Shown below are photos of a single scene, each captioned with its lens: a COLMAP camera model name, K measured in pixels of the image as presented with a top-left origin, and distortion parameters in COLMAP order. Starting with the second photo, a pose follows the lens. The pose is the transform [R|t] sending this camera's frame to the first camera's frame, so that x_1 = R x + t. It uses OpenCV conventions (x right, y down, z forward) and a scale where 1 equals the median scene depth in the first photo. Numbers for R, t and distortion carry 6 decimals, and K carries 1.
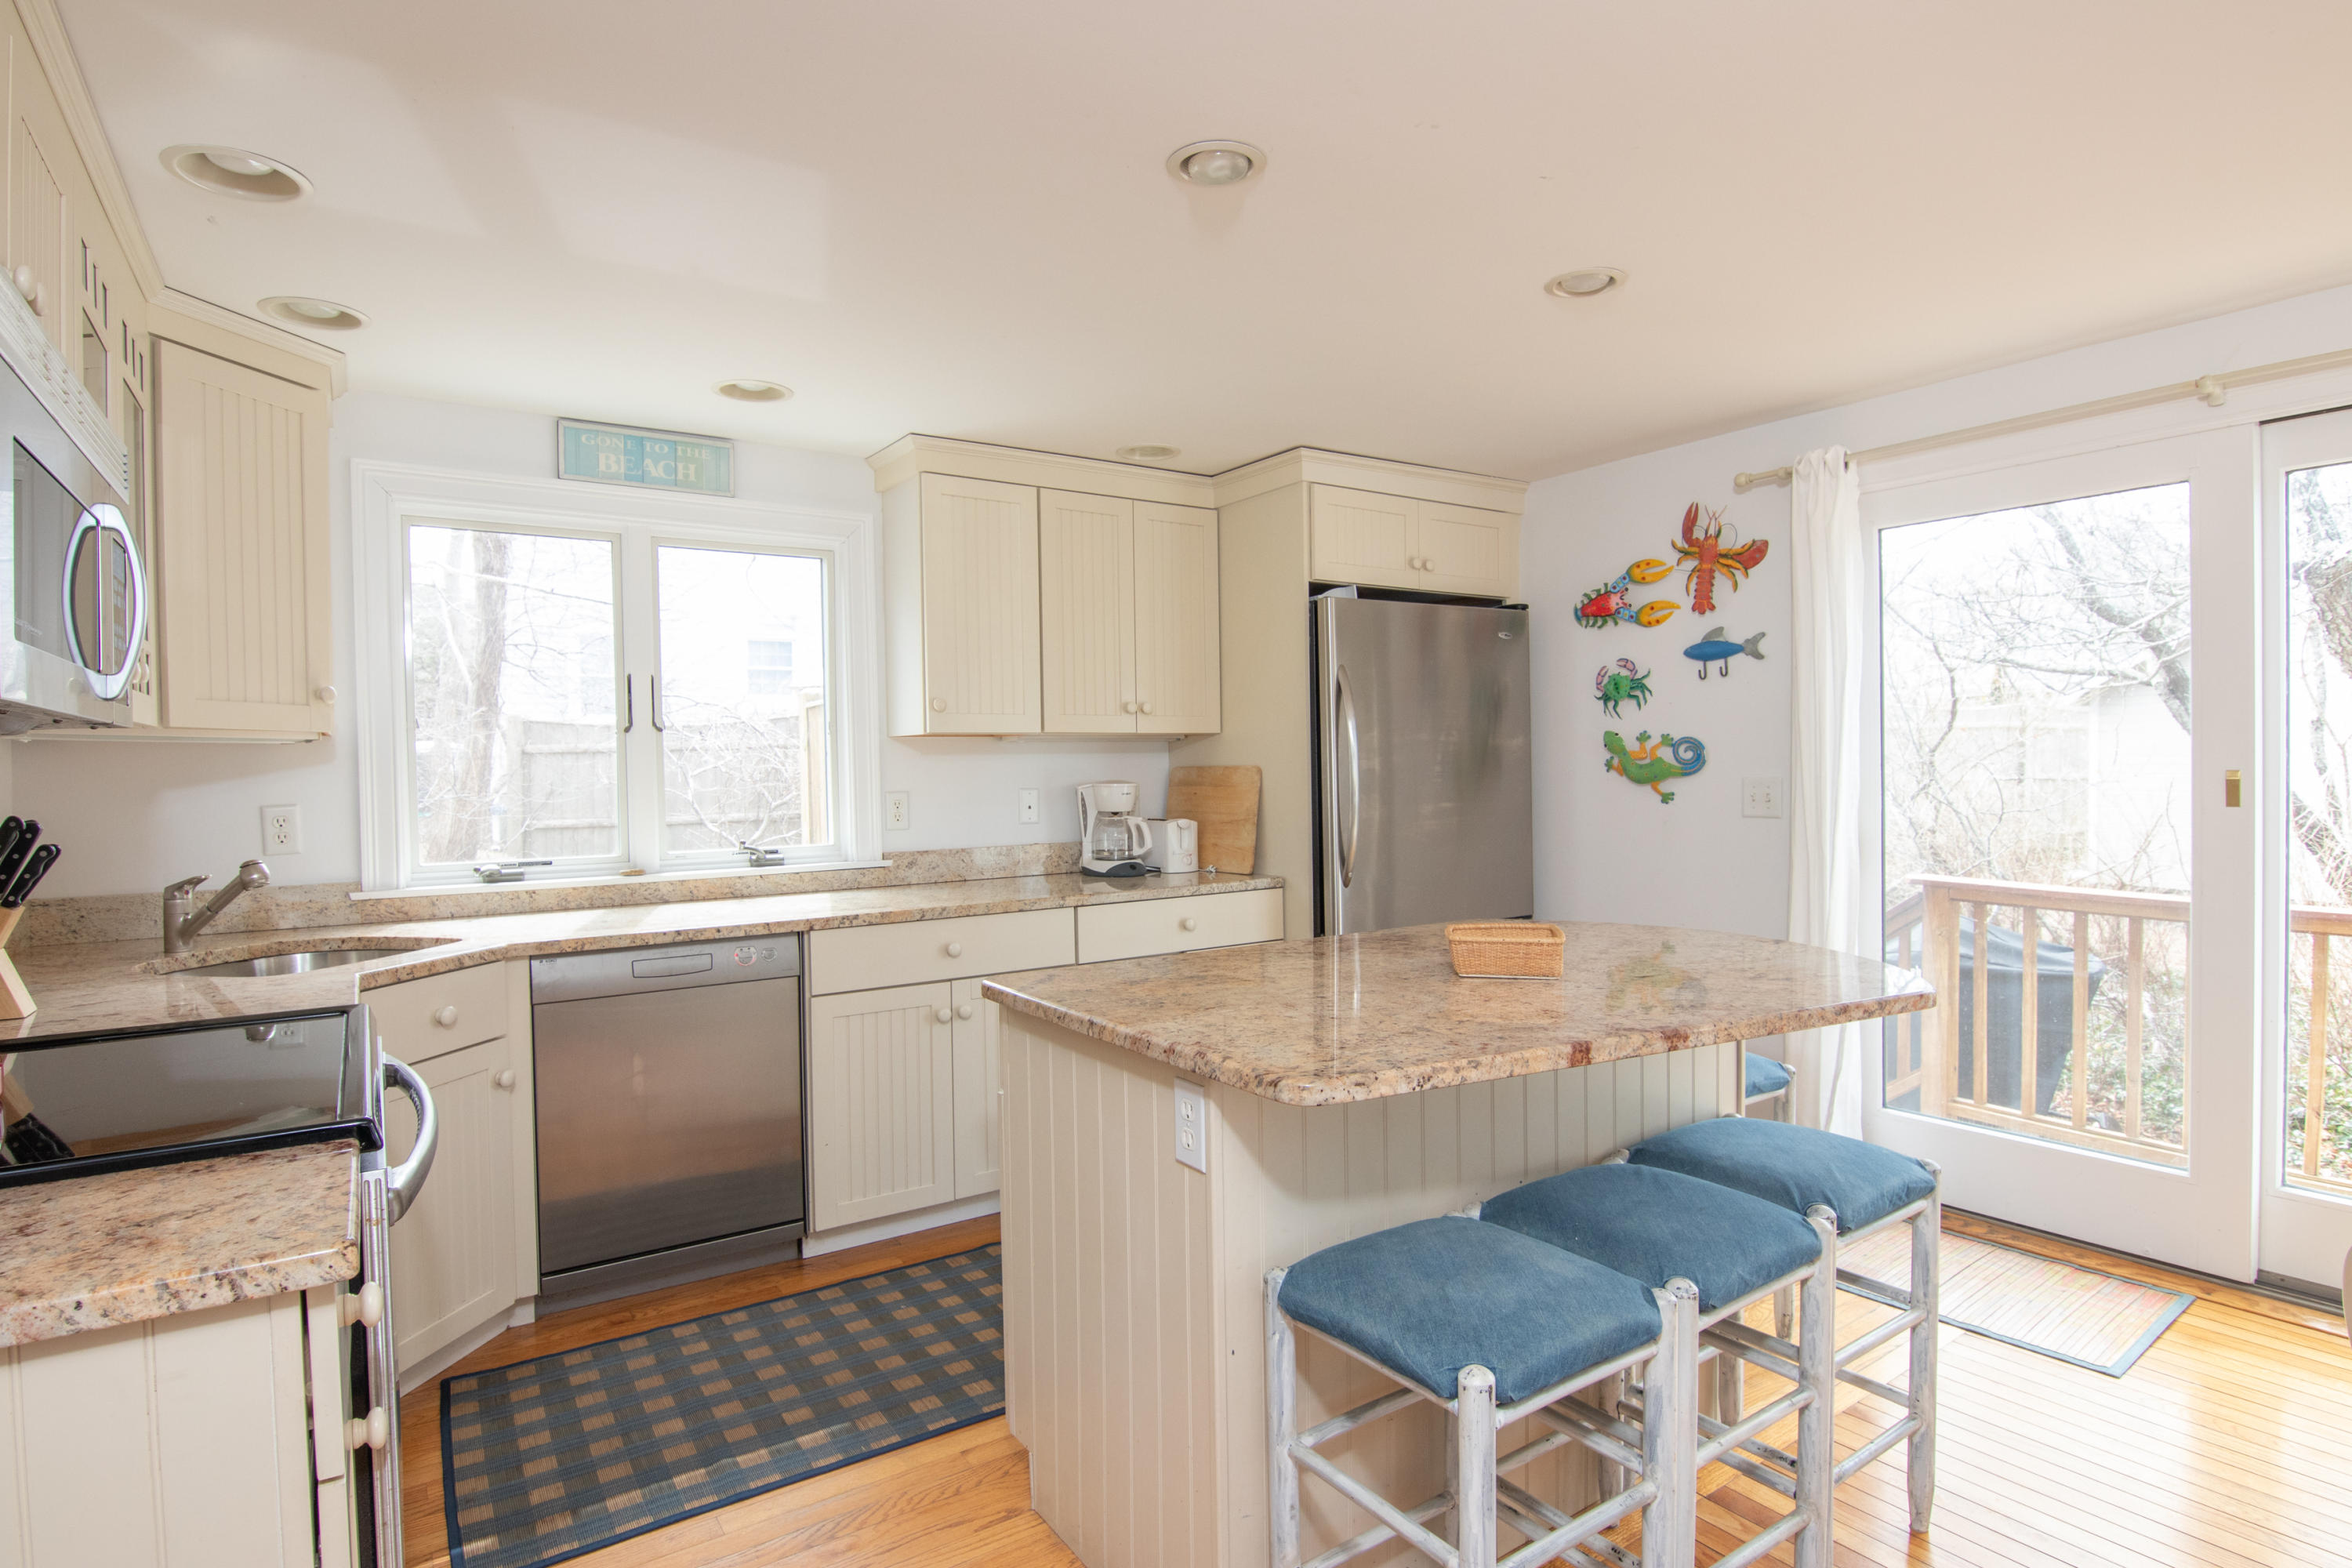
lens RADIAL K [[1193.1, 0, 1167.0], [0, 1193.1, 781.9], [0, 0, 1]] dist [-0.019627, -0.001653]
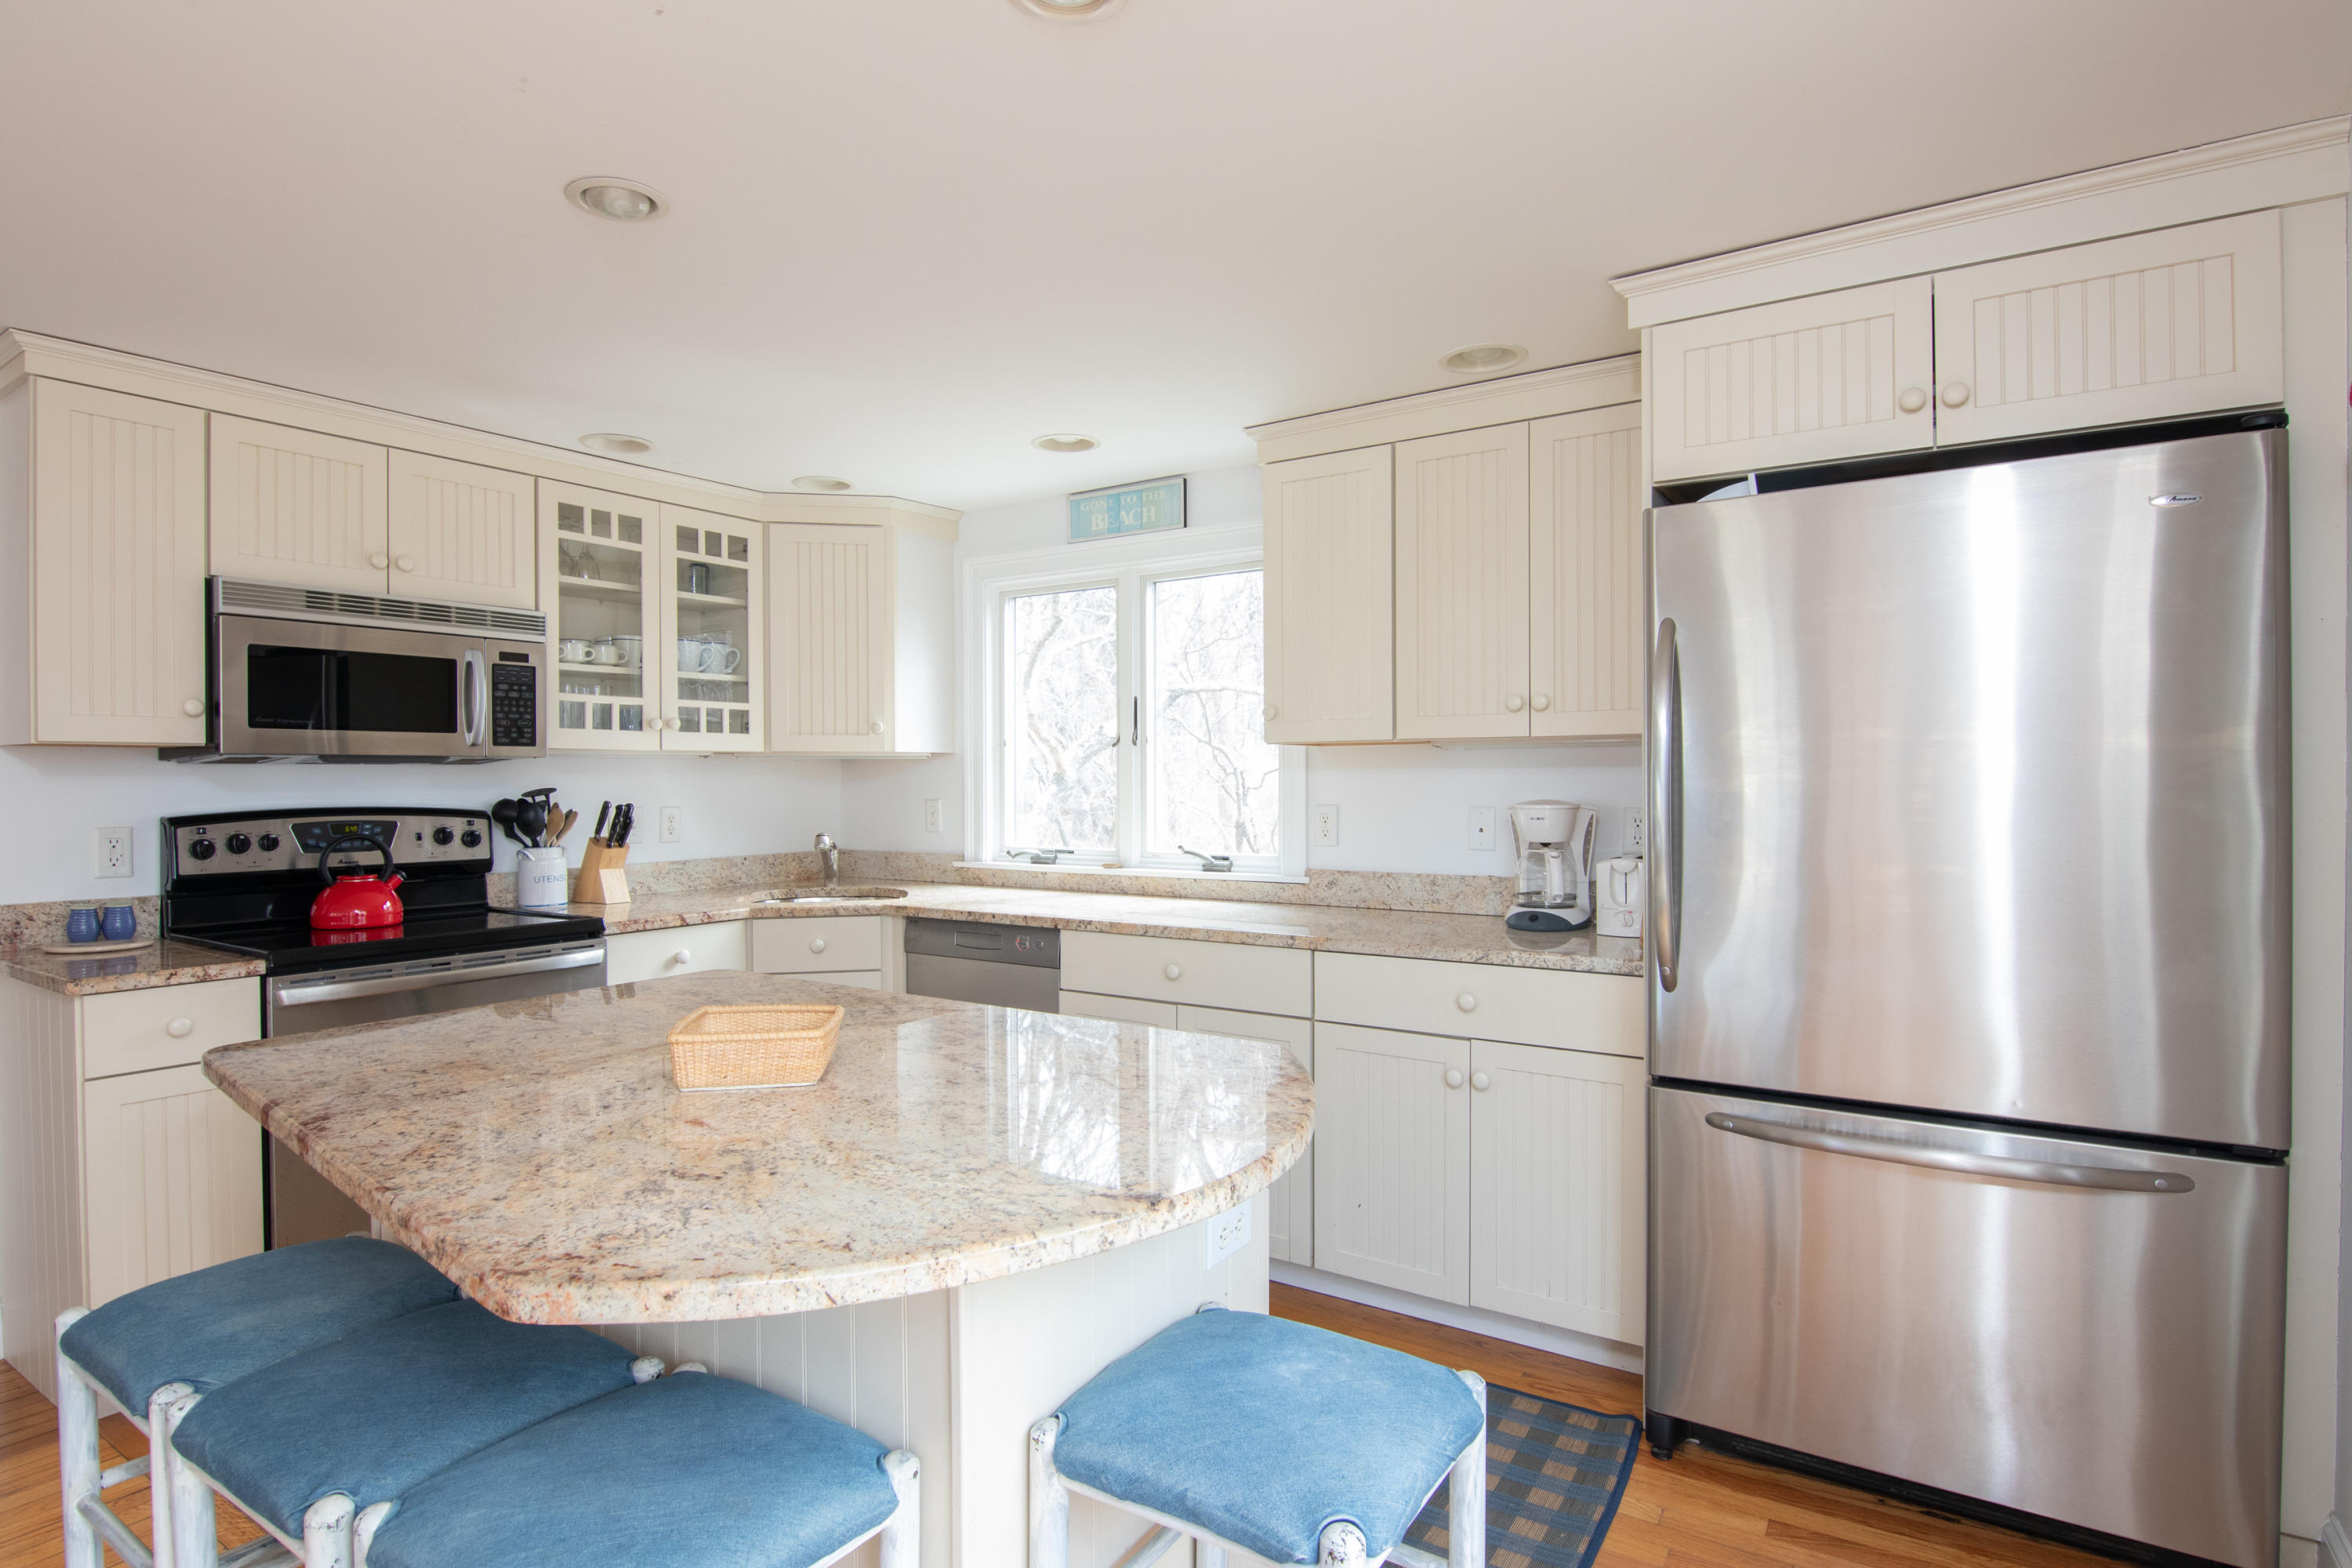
lens RADIAL K [[1193.1, 0, 1162.3], [0, 1193.1, 785.4], [0, 0, 1]] dist [-0.019627, -0.001653]
pose [[0.383087, 0.019762, -0.923501, 0.646480], [-0.012772, 0.999789, 0.016096, -0.022634], [0.923624, 0.005629, 0.383259, 0.577606]]
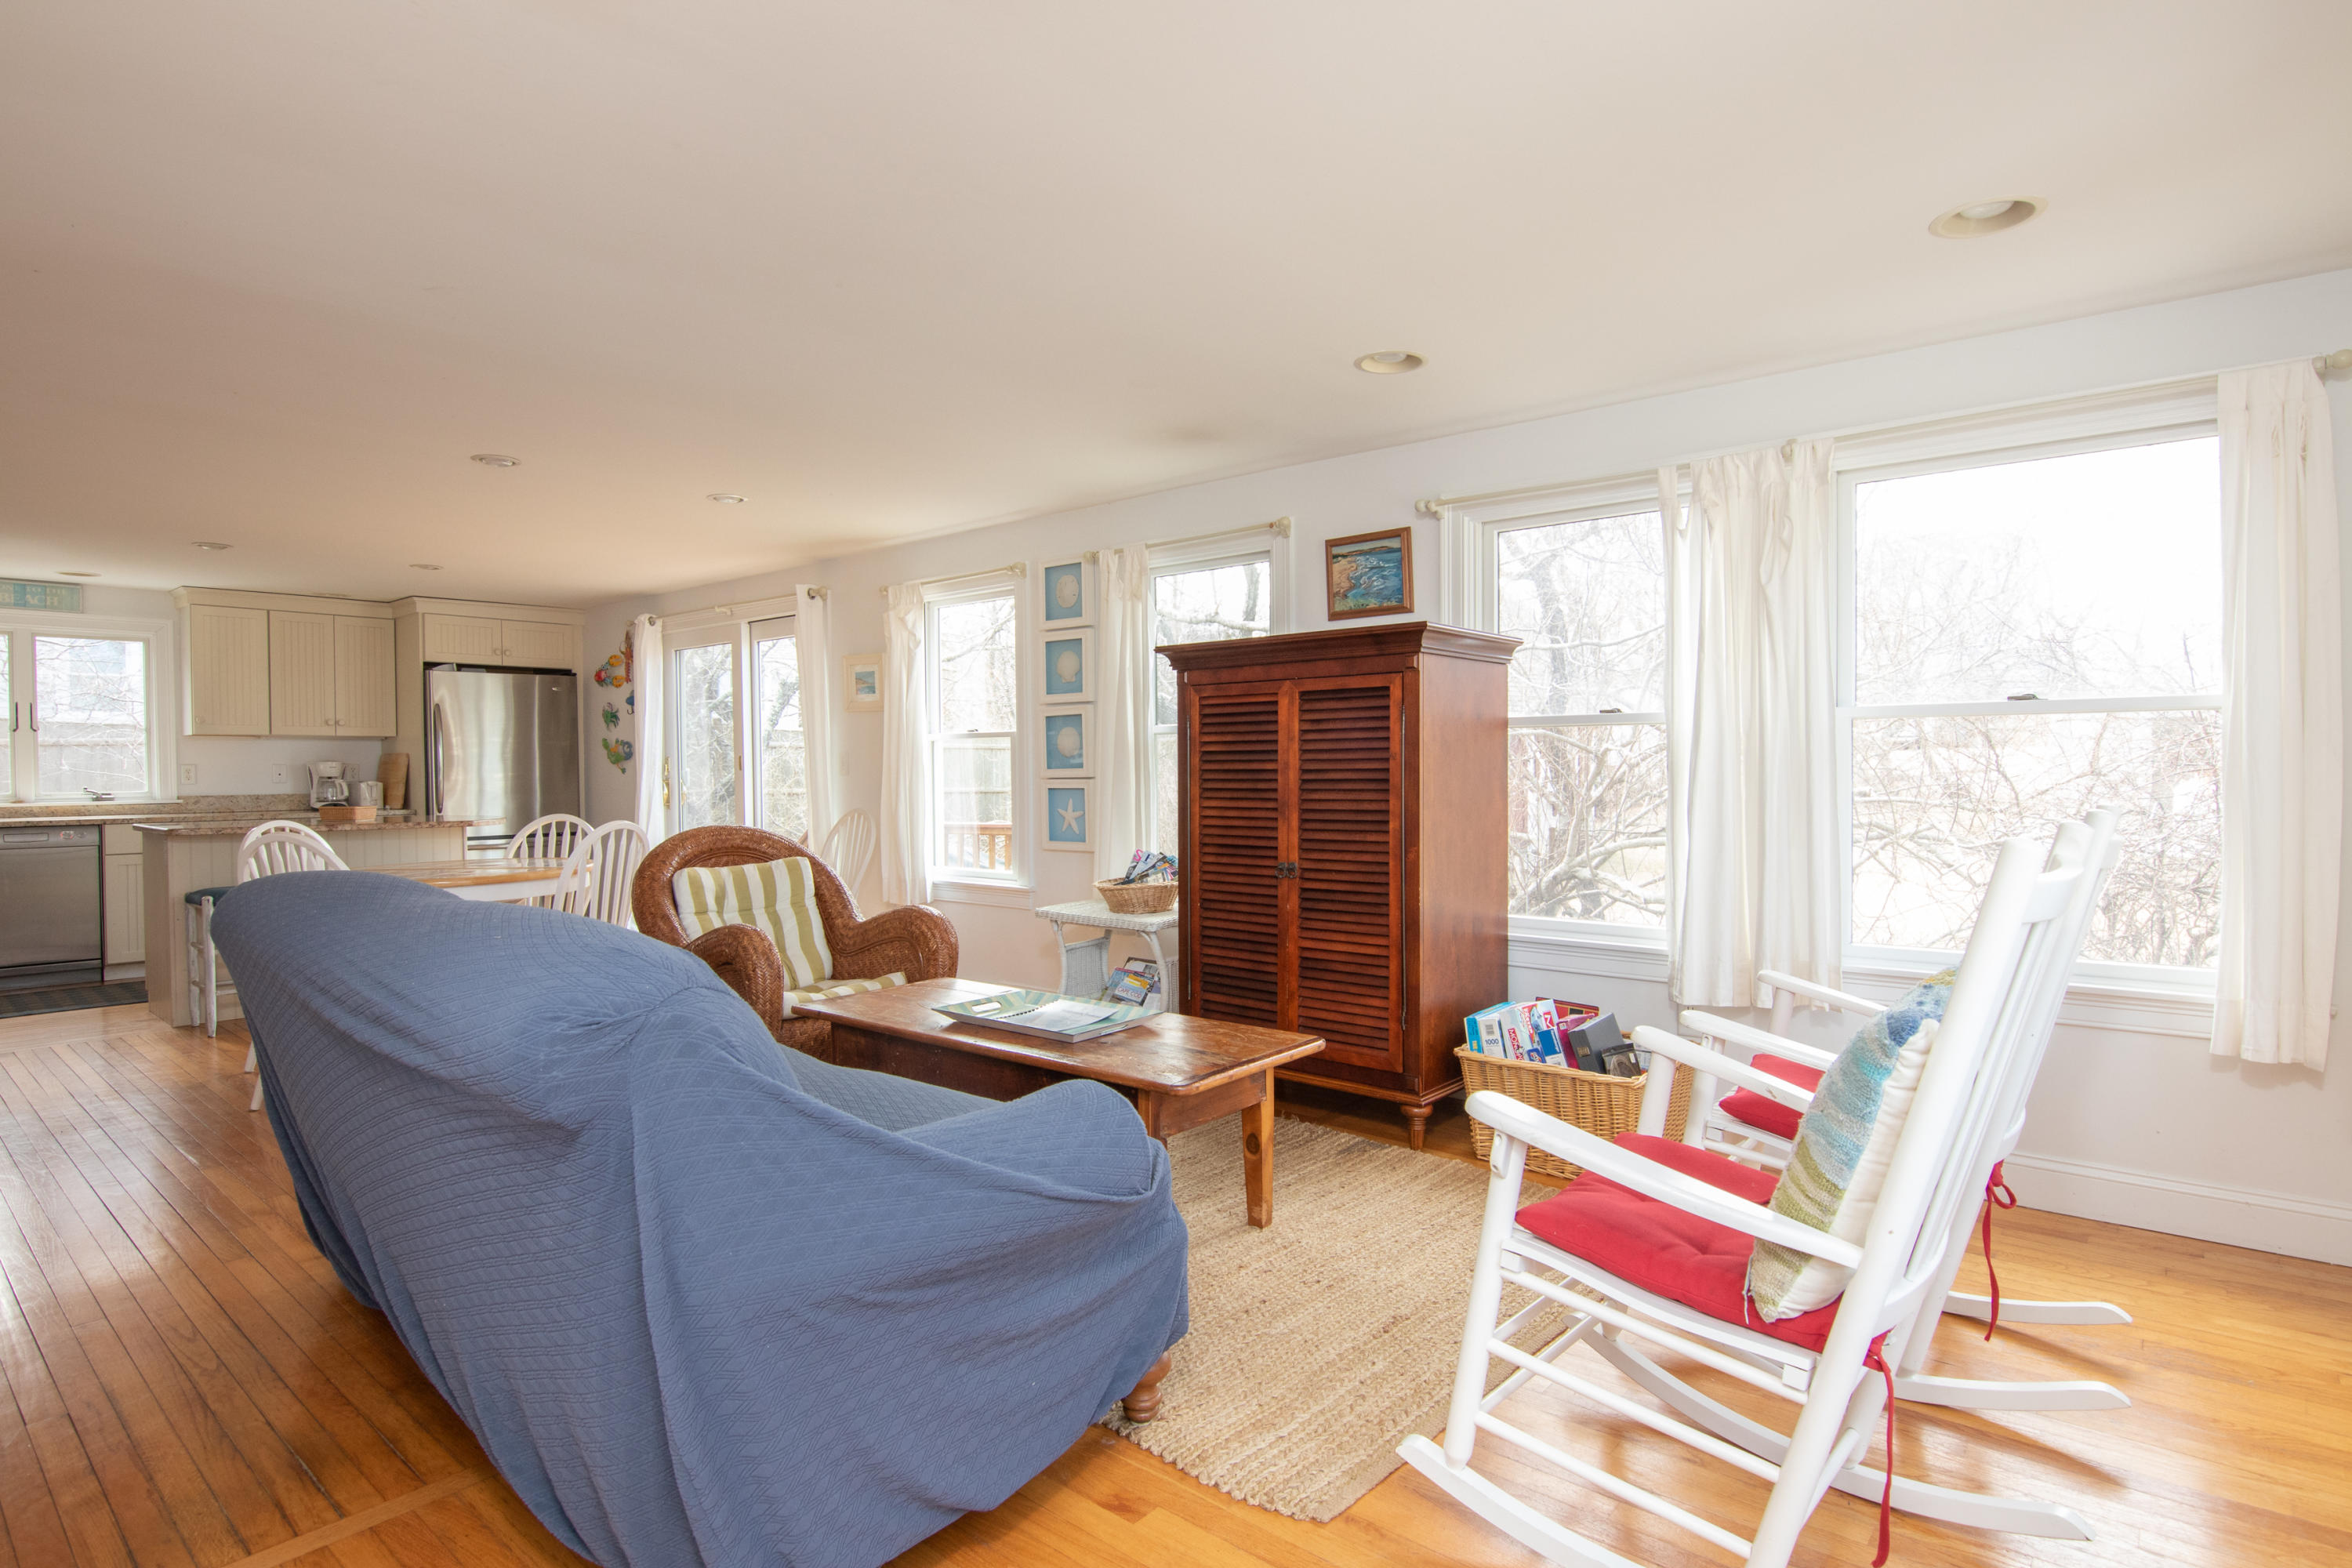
lens RADIAL K [[1193.1, 0, 1169.0], [0, 1193.1, 777.2], [0, 0, 1]] dist [-0.019627, -0.001653]
pose [[0.961766, 0.005604, 0.273816, 0.855841], [-0.002776, 0.999939, -0.010716, 0.049071], [-0.273859, 0.009546, 0.961722, -1.386853]]
